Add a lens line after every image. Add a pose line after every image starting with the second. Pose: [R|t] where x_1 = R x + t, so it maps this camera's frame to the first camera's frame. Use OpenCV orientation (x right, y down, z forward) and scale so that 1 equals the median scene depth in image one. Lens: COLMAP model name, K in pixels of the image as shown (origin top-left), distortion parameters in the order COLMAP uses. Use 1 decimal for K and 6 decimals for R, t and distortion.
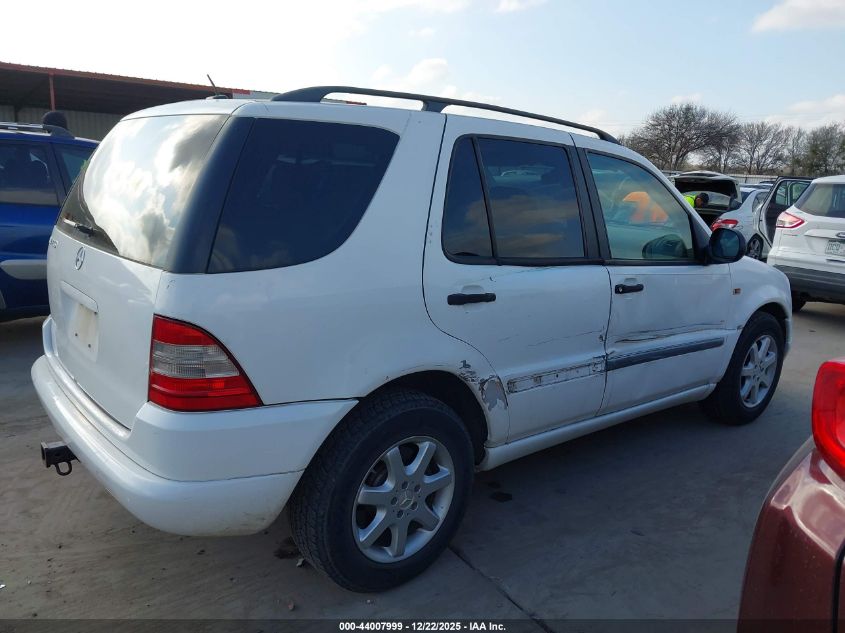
lens RADIAL K [[651.4, 0, 422.5], [0, 651.4, 316.5], [0, 0, 1]] dist [0.006908, -0.008282]
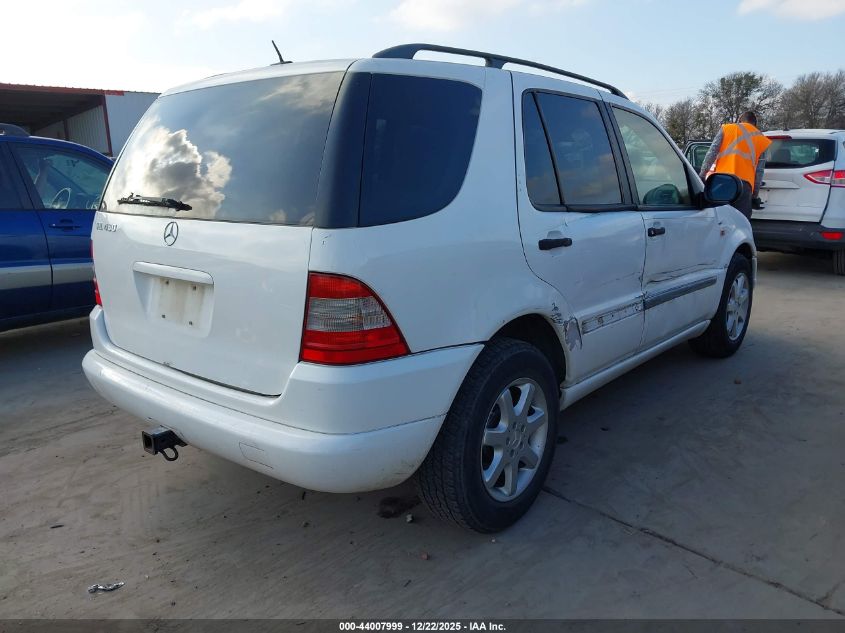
lens RADIAL K [[654.8, 0, 422.5], [0, 654.8, 316.5], [0, 0, 1]] dist [0.008382, -0.000343]
pose [[0.982430, -0.100187, 0.157462, -0.299413], [0.098908, 0.994969, 0.015963, 0.049355], [-0.158269, -0.000109, 0.987396, -0.013444]]
